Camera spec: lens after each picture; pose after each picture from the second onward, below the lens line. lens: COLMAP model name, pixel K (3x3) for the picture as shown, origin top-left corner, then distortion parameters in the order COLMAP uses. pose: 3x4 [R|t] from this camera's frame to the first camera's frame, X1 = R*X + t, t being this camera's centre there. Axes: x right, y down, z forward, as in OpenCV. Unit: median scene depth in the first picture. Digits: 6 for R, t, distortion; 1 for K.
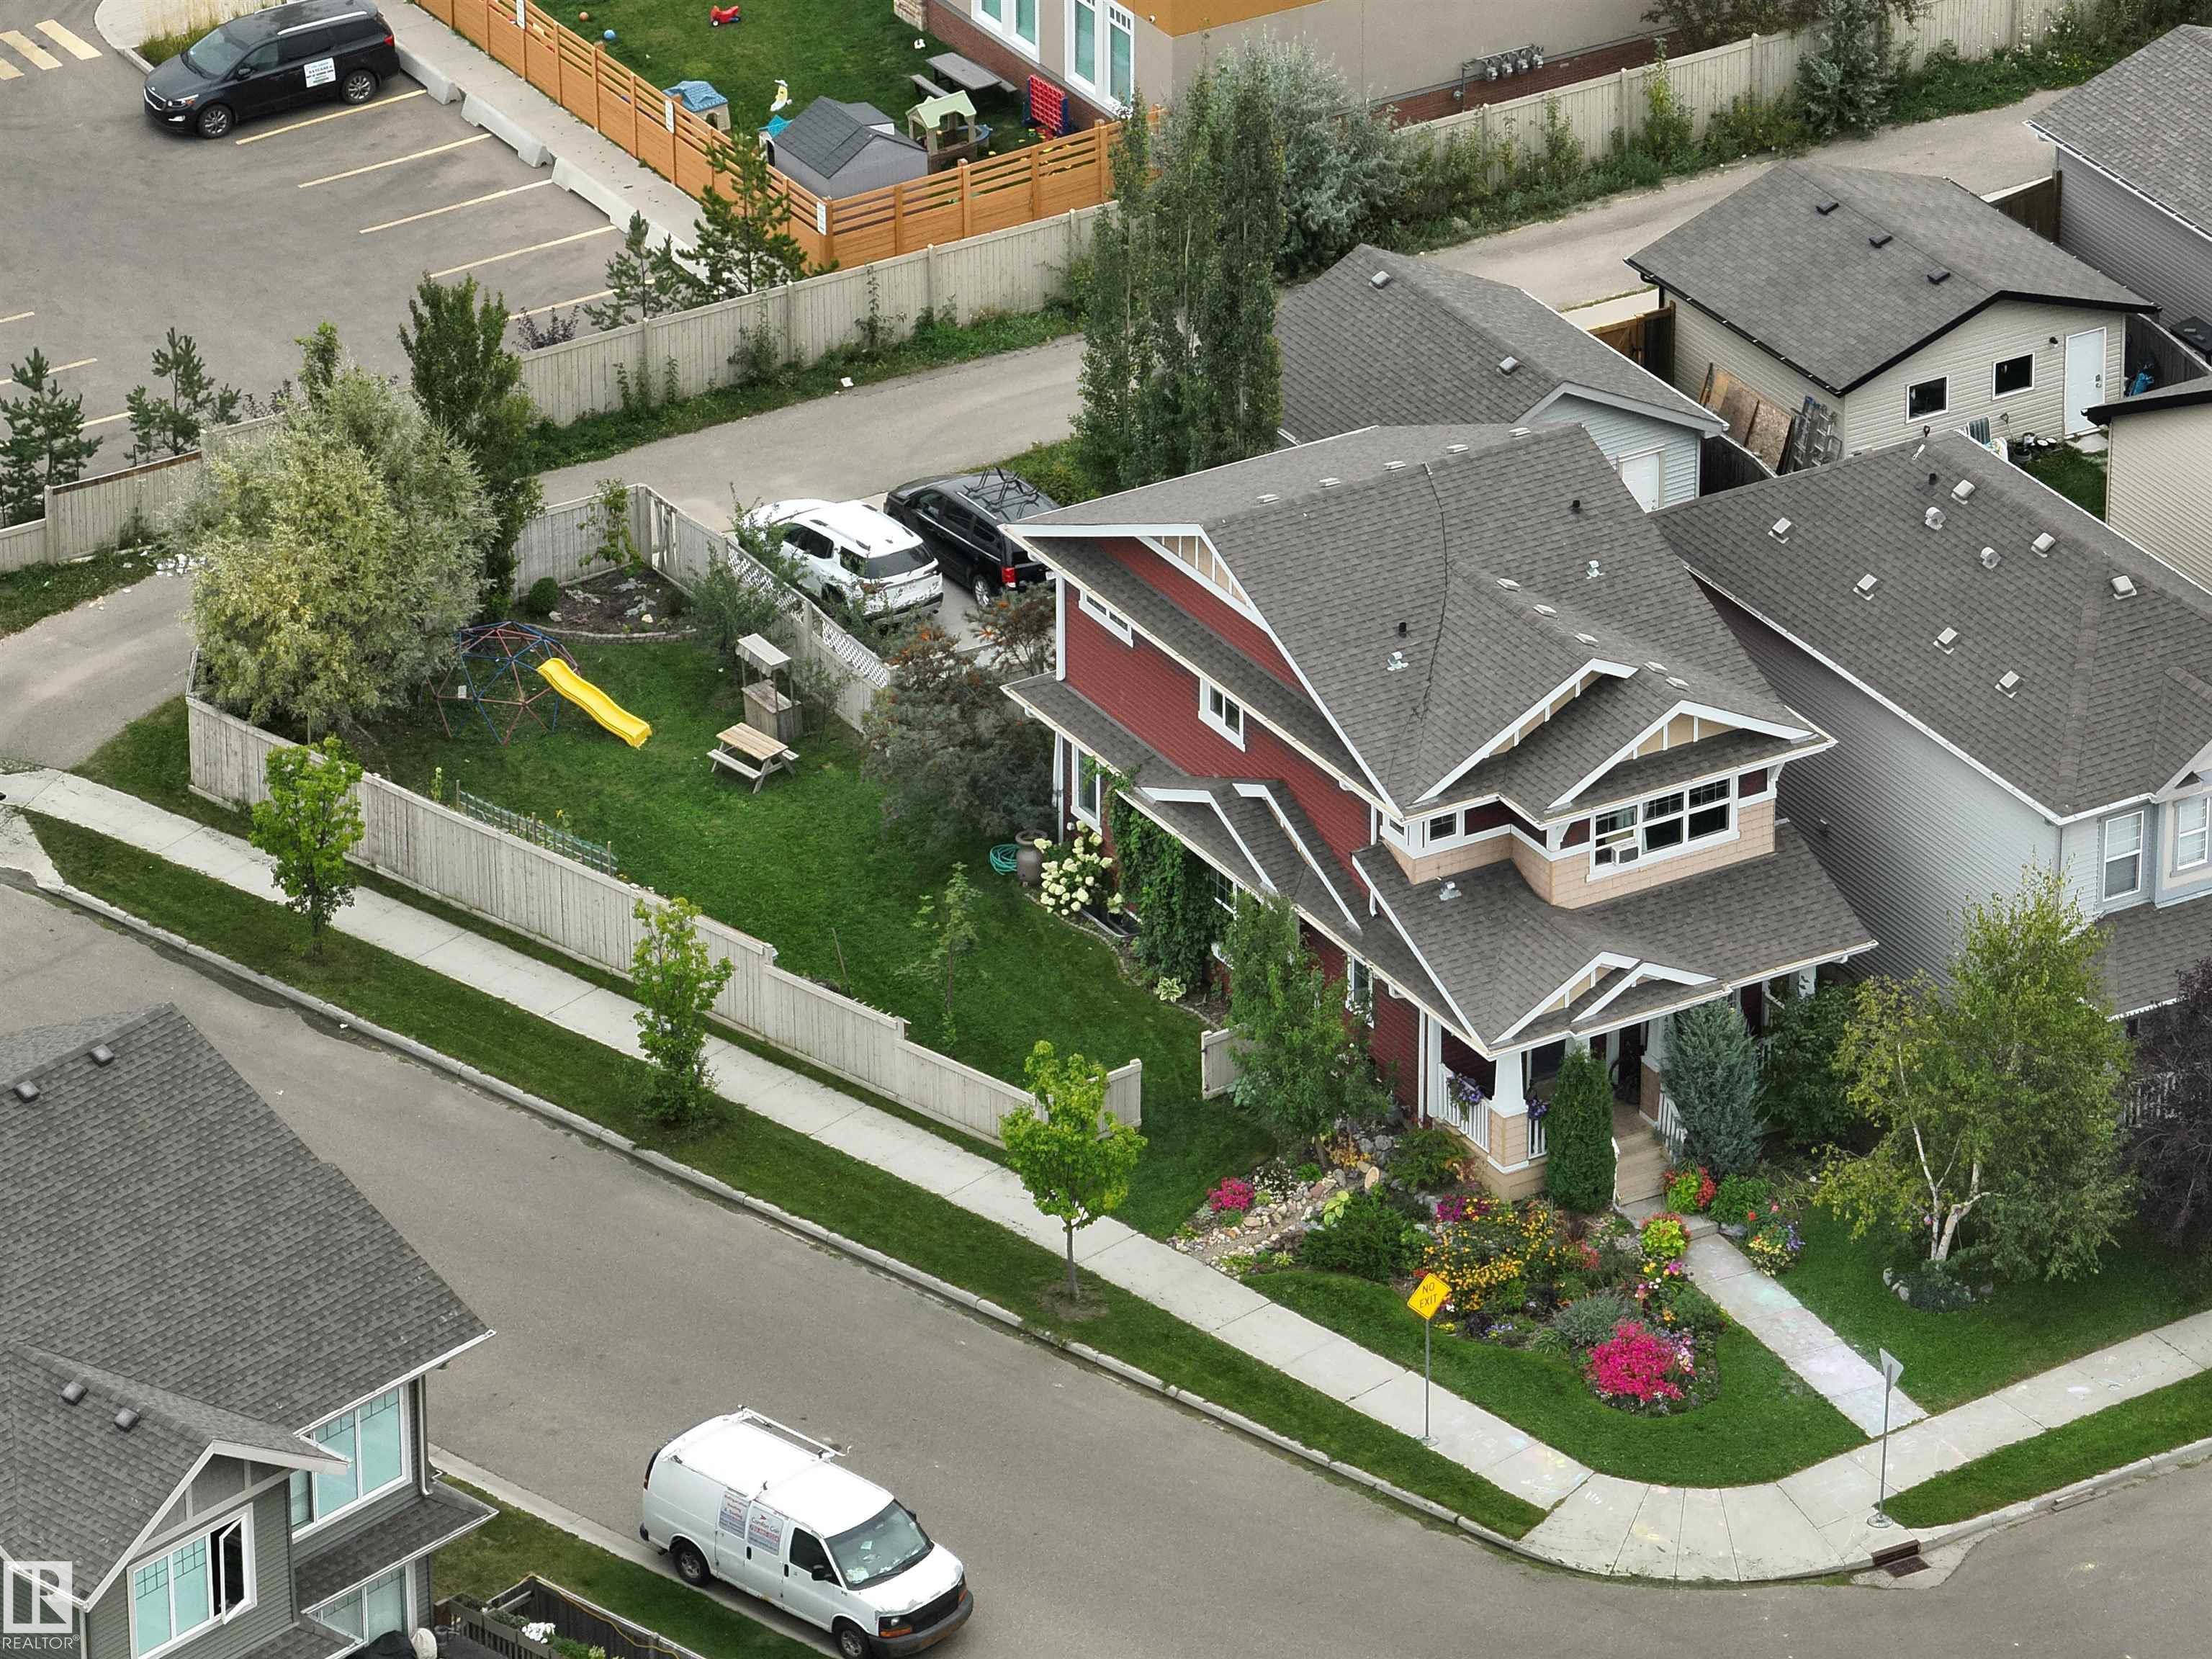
lens RADIAL K [[11866.3, 0, 1103.8], [0, 11866.3, 831.7], [0, 0, 1]] dist [-0.189234, 0.000000]
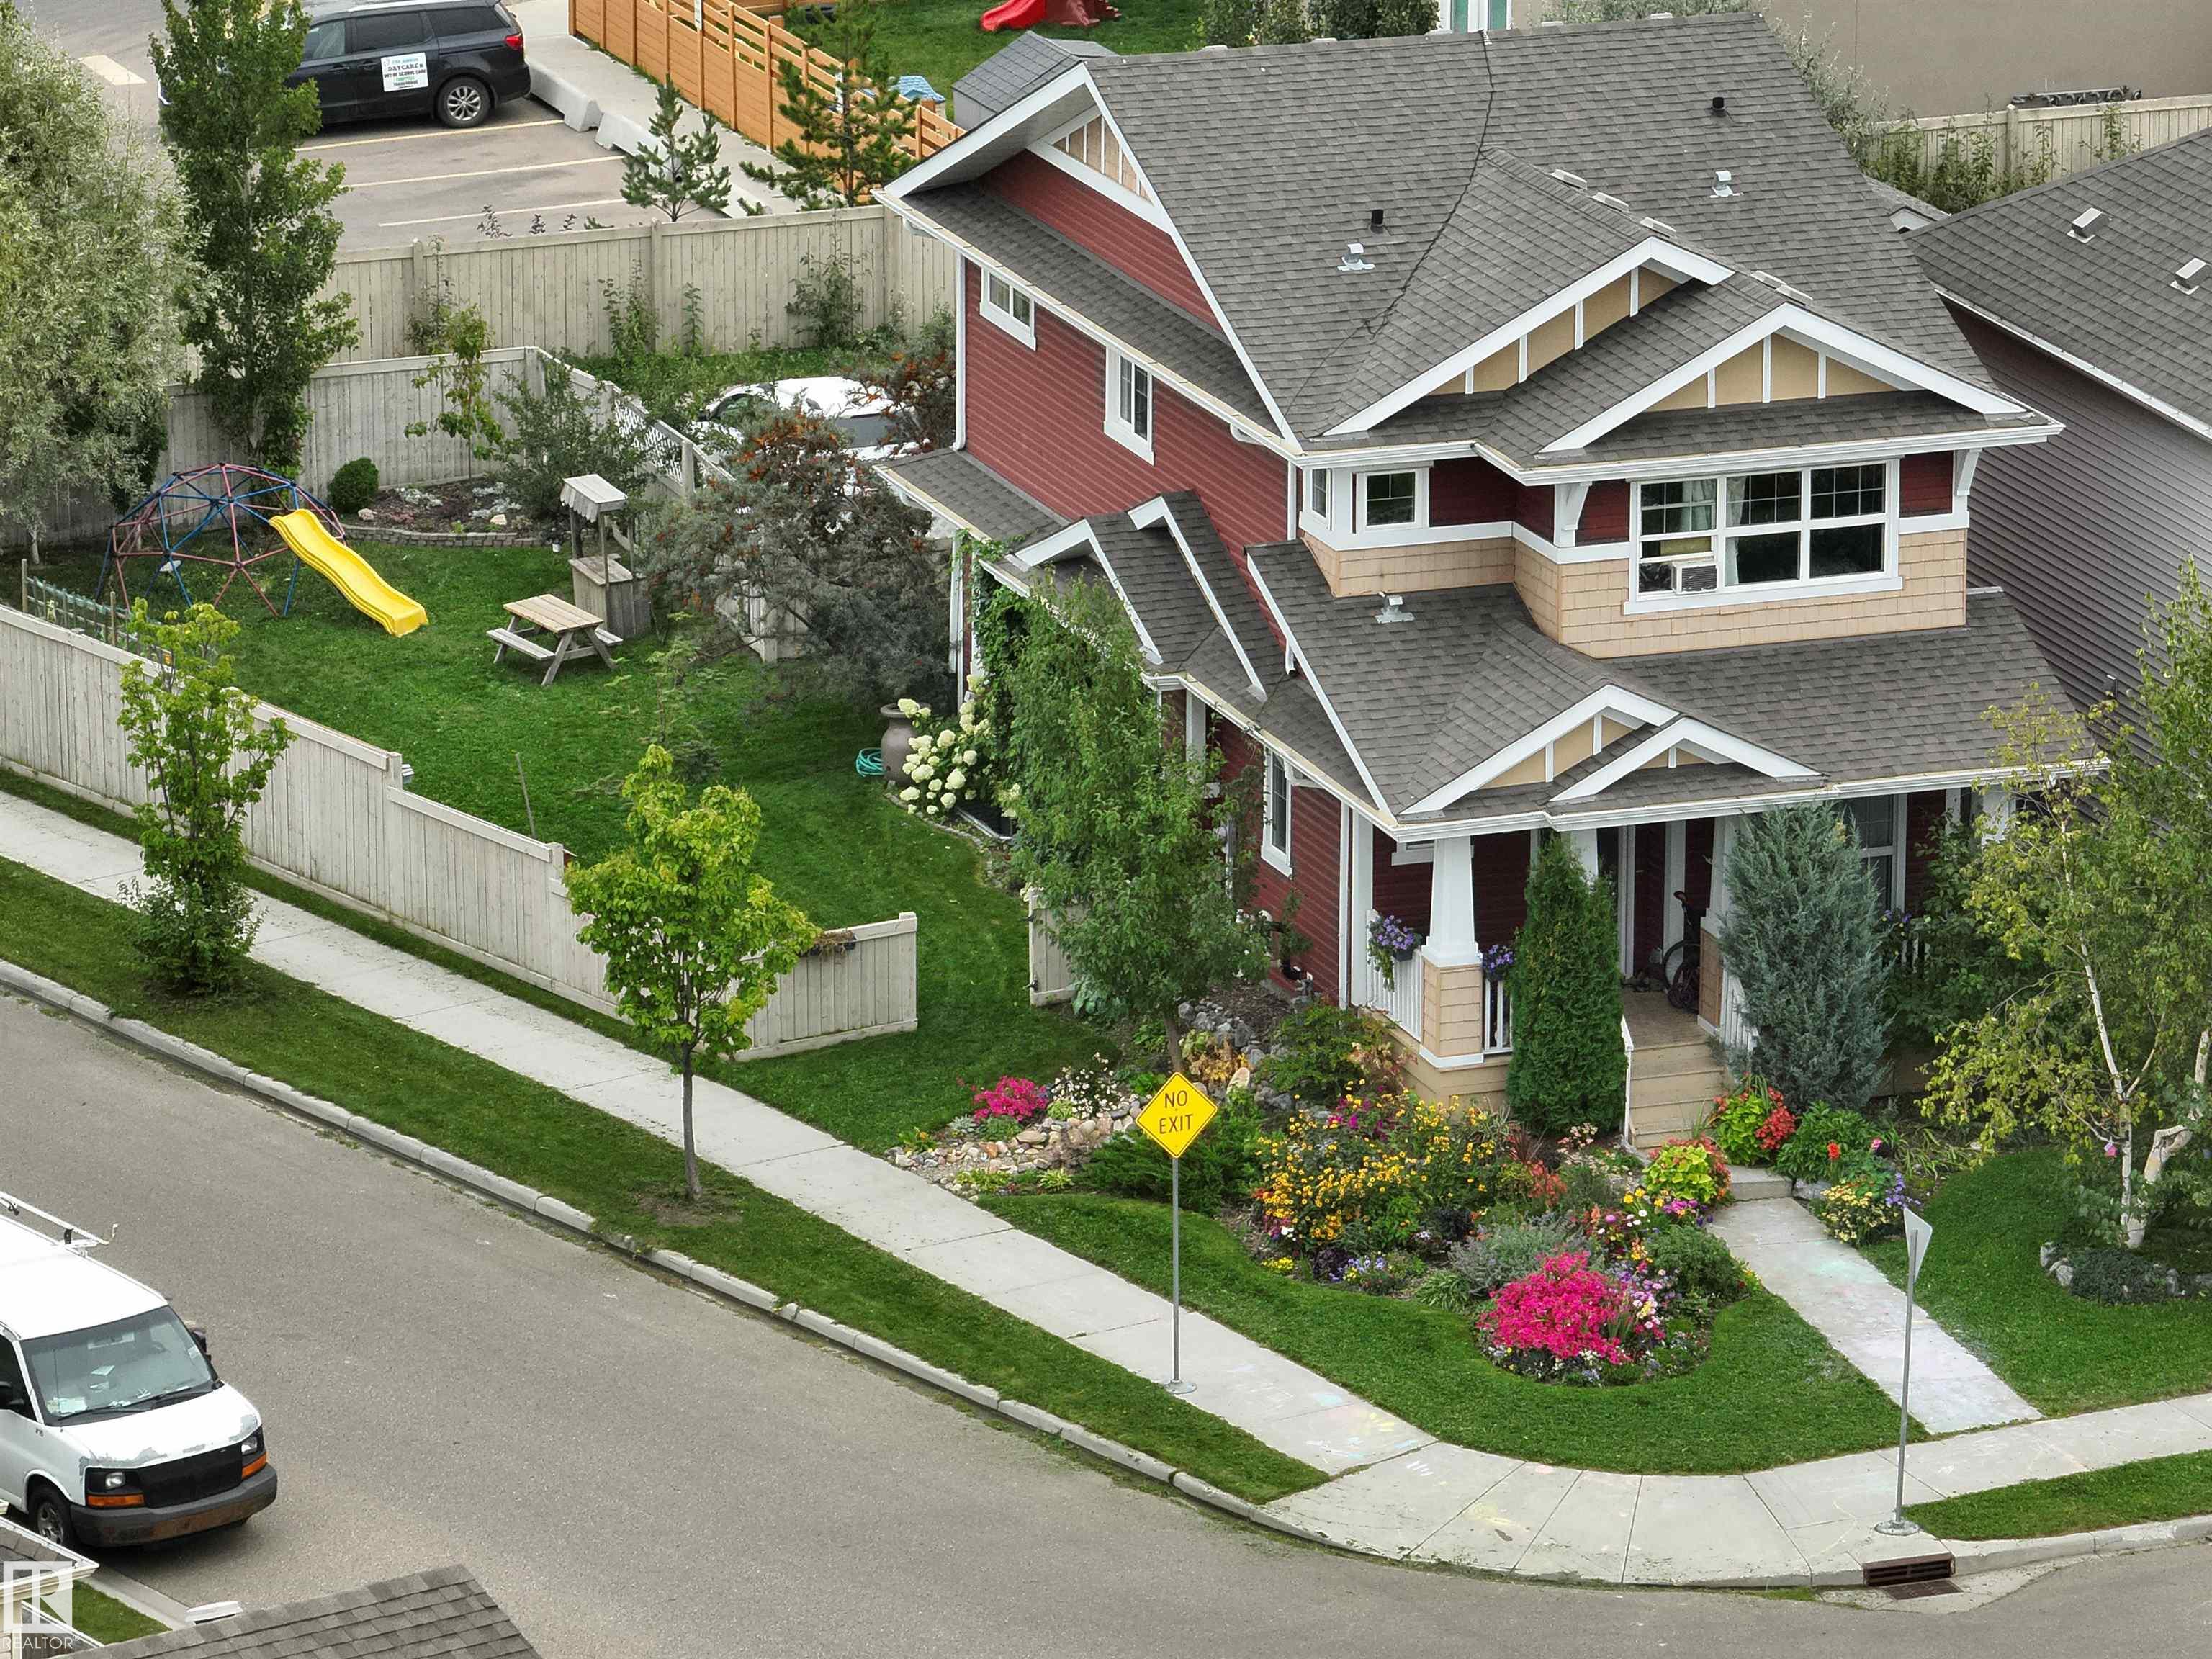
lens RADIAL K [[11866.3, 0, 1108.5], [0, 11866.3, 827.1], [0, 0, 1]] dist [-0.189234, 0.000000]
pose [[0.982289, 0.057350, -0.178378, 0.123357], [-0.092063, 0.976892, -0.192892, 0.133785], [0.163194, 0.205897, 0.964870, 0.416259]]
